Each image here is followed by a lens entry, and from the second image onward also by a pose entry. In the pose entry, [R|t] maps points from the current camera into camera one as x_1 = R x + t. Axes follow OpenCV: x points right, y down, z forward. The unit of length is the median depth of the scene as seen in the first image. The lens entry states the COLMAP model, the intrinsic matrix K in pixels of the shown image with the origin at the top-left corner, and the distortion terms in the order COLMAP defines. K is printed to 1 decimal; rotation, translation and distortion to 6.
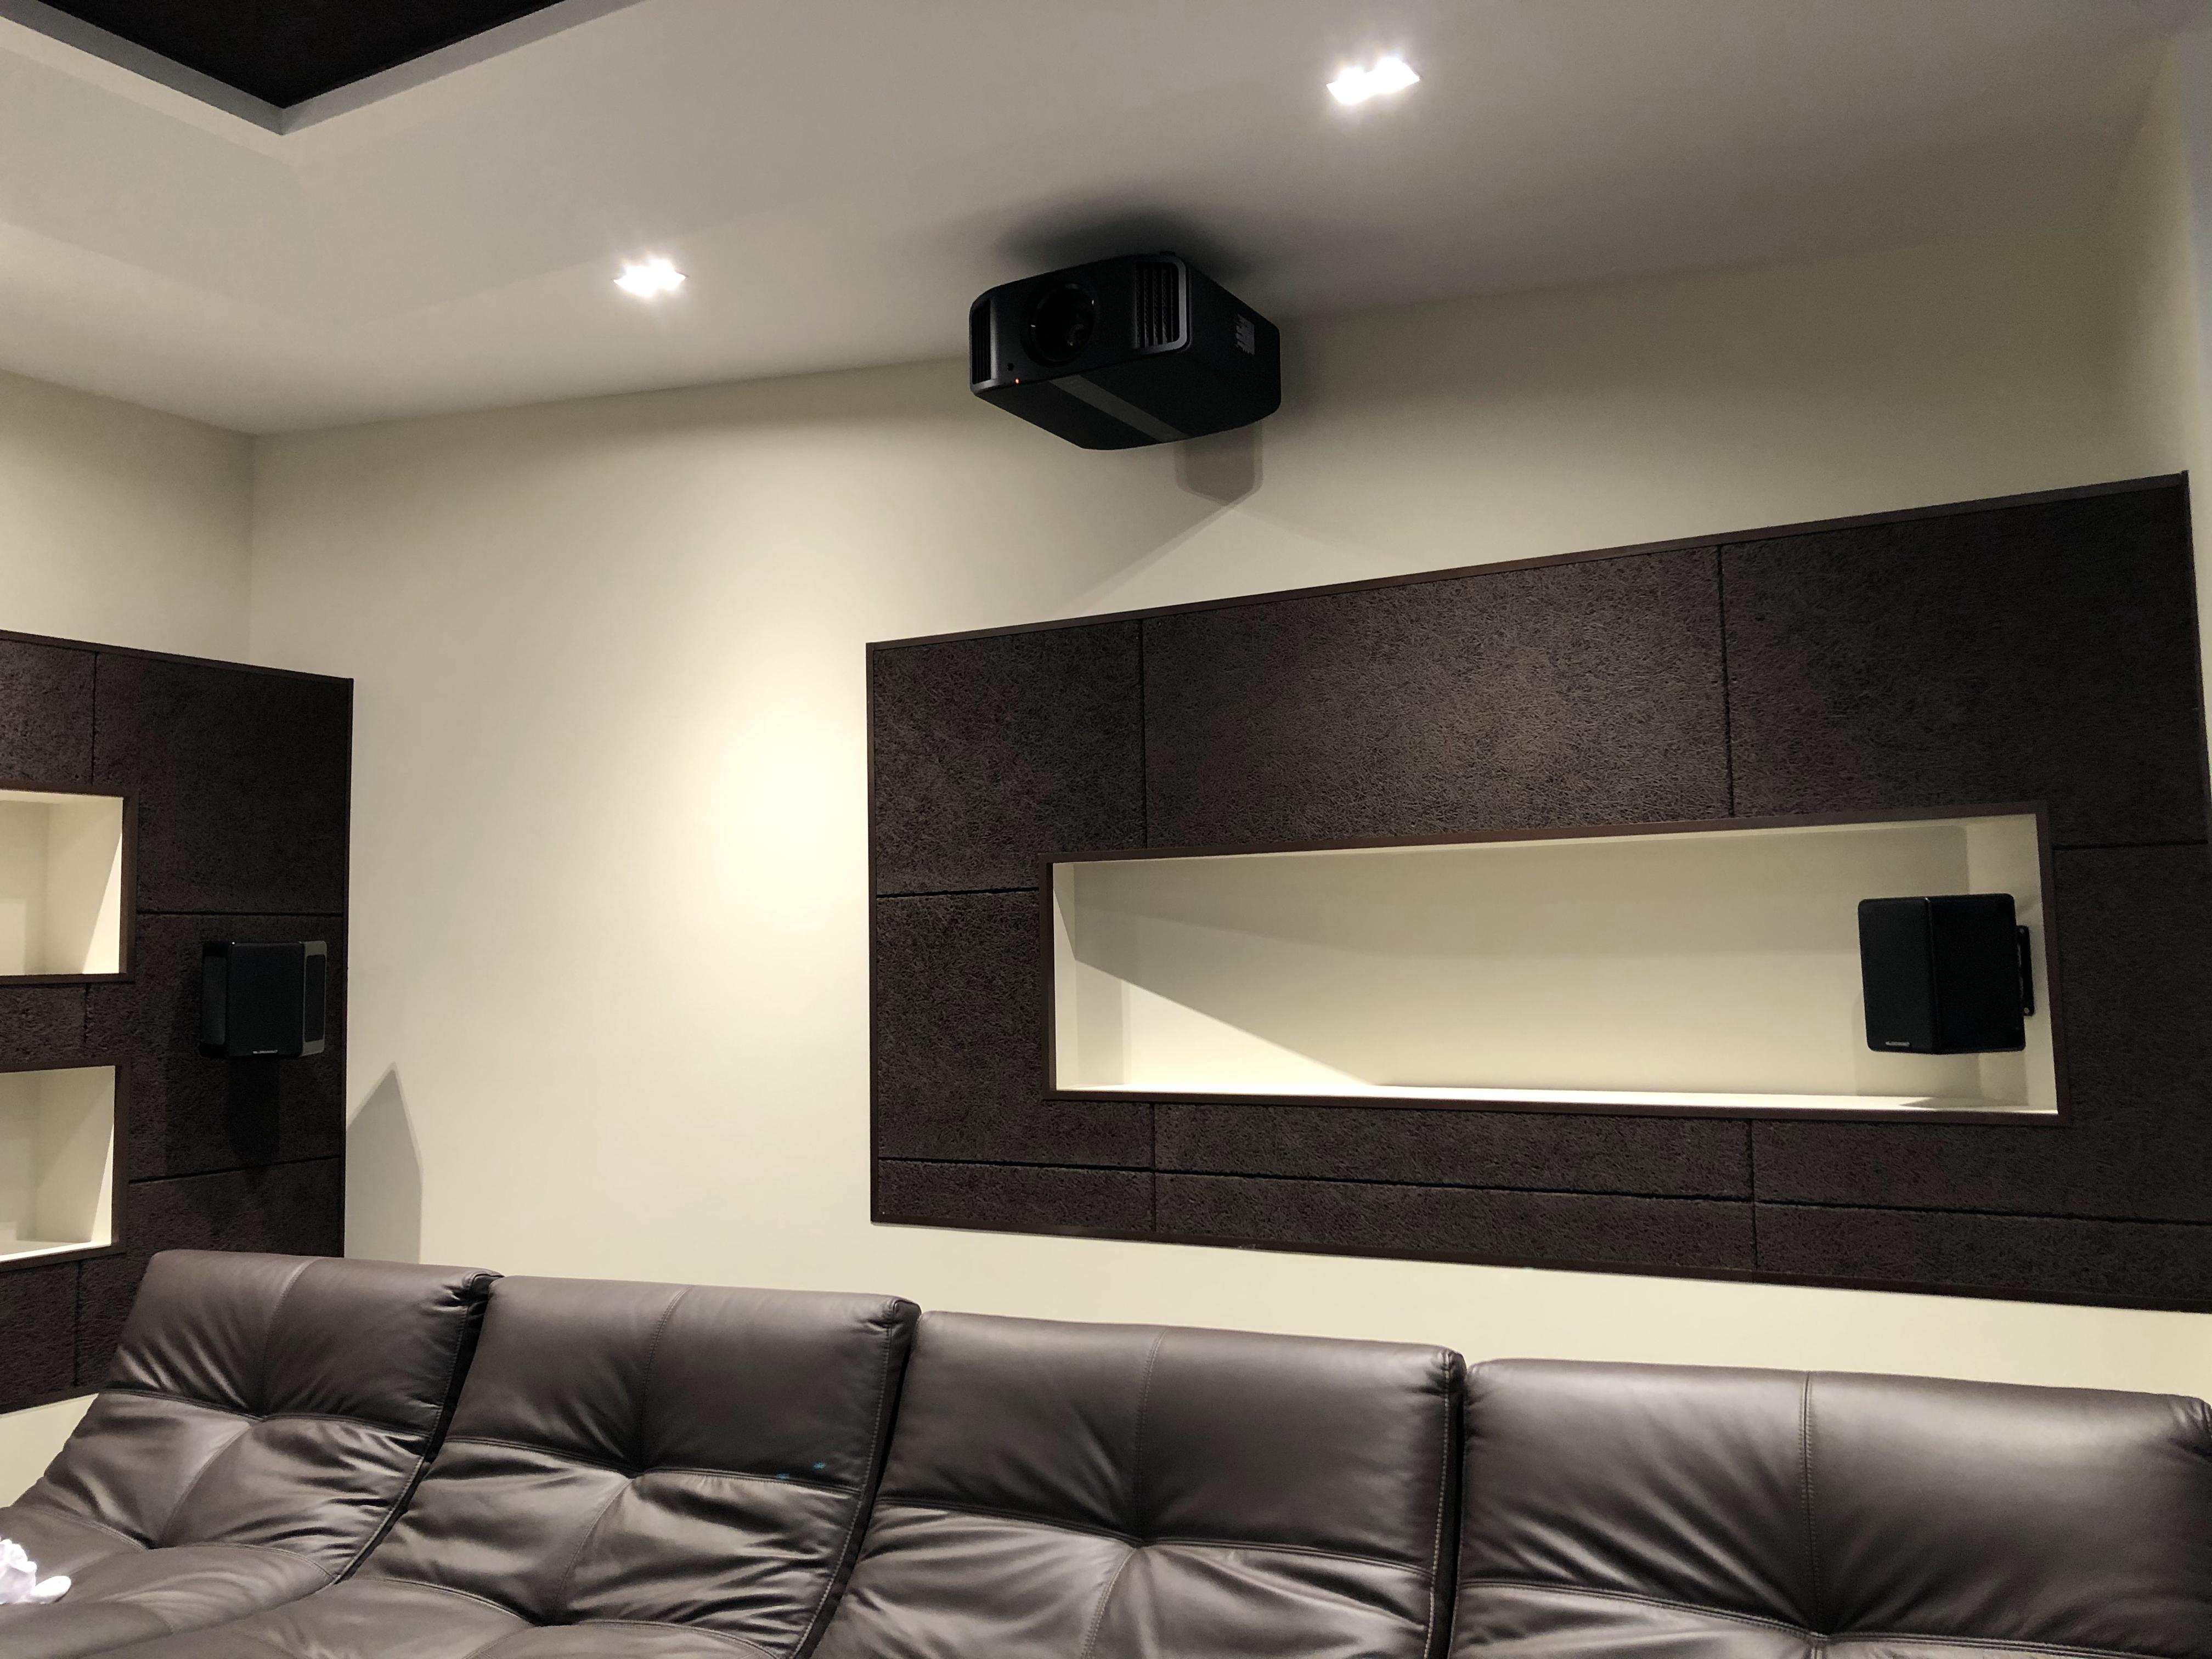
lens RADIAL K [[1809.0, 0, 1100.9], [0, 1809.0, 827.8], [0, 0, 1]] dist [0.031405, -0.001553]
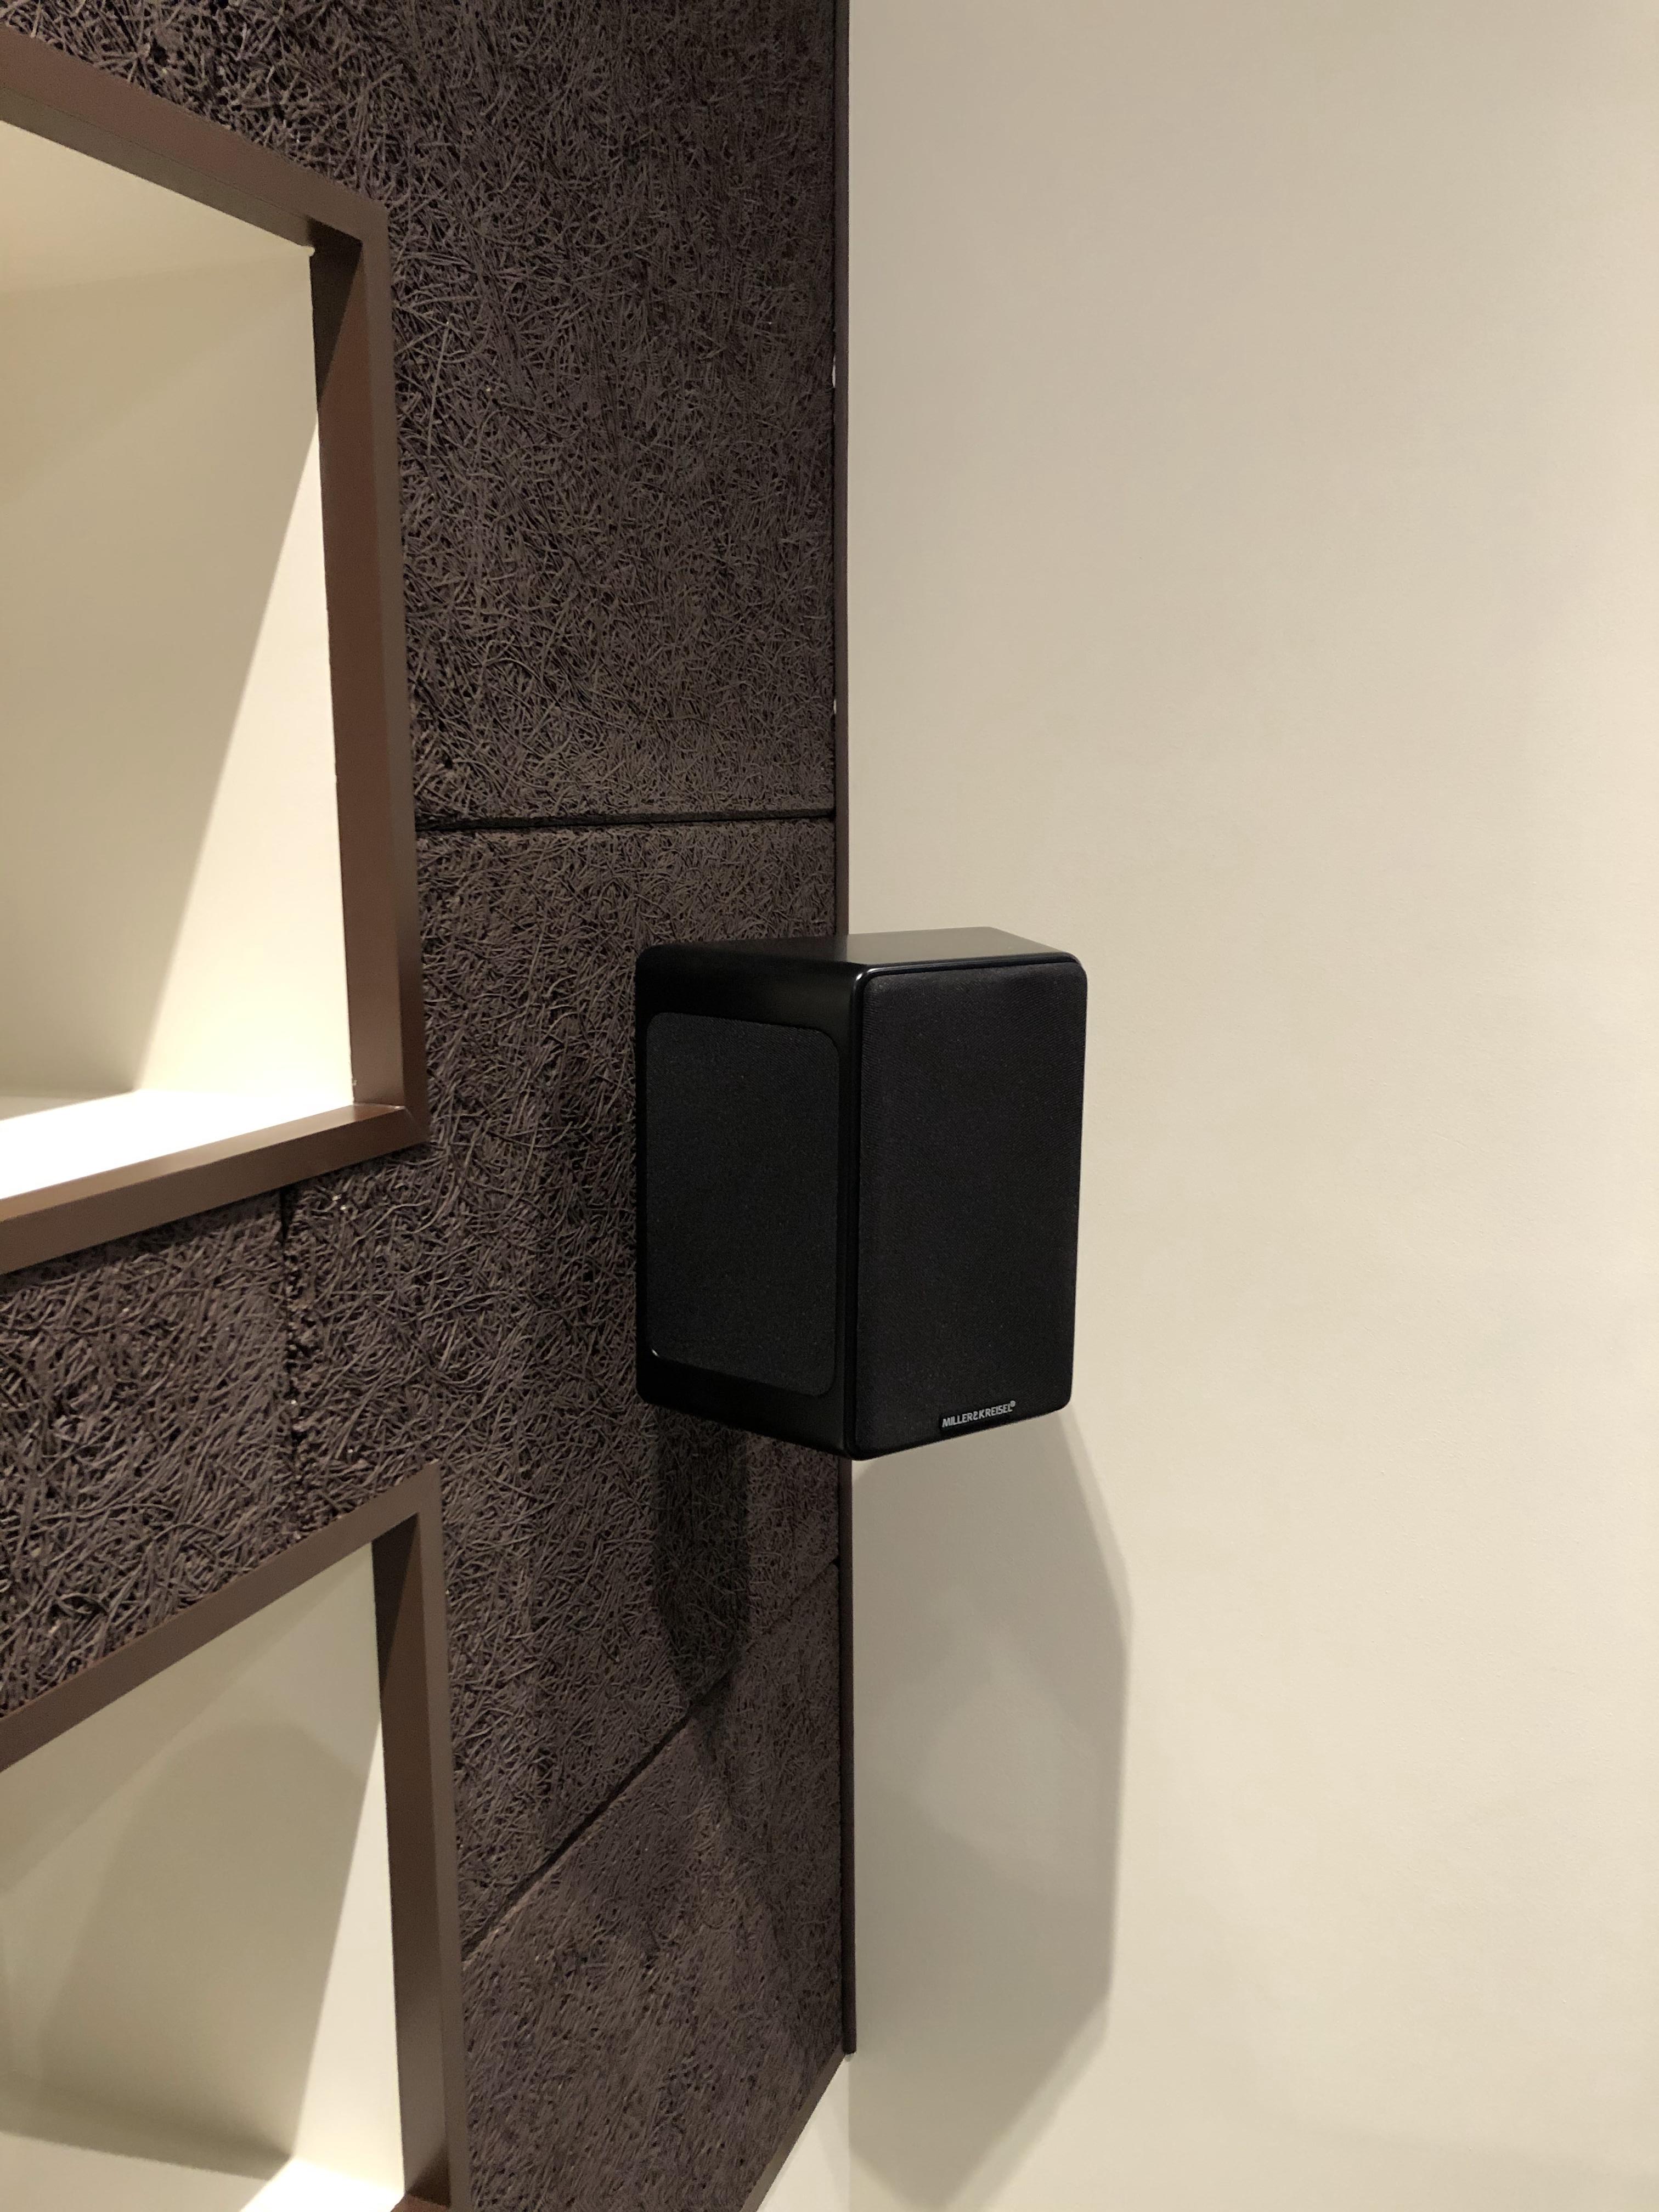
lens RADIAL K [[1809.0, 0, 832.5], [0, 1809.0, 1103.9], [0, 0, 1]] dist [0.031405, -0.001553]
pose [[0.993453, -0.000610, 0.114244, -0.498550], [-0.027010, 0.970383, 0.240057, 0.024954], [-0.111007, -0.241571, 0.964013, 0.771597]]
